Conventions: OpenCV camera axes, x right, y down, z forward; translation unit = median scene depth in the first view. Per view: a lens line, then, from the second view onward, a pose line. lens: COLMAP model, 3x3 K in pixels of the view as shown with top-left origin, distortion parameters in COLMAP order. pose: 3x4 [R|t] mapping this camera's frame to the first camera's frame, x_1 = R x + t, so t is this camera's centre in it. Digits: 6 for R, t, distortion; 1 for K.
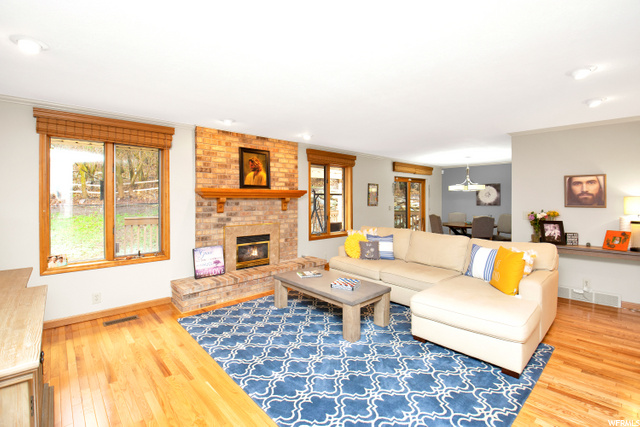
lens RADIAL K [[289.5, 0, 318.8], [0, 289.5, 207.3], [0, 0, 1]] dist [-0.001026, -0.000943]
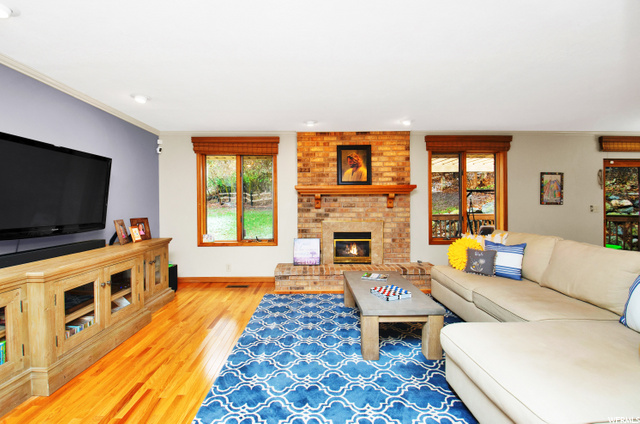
lens RADIAL K [[290.3, 0, 320.0], [0, 290.3, 212.0], [0, 0, 1]] dist [-0.000227, -0.000296]
pose [[0.740825, 0.013615, -0.671560, 0.370576], [-0.012904, 0.999899, 0.006037, 0.024015], [0.671574, 0.004193, 0.740925, 0.186532]]
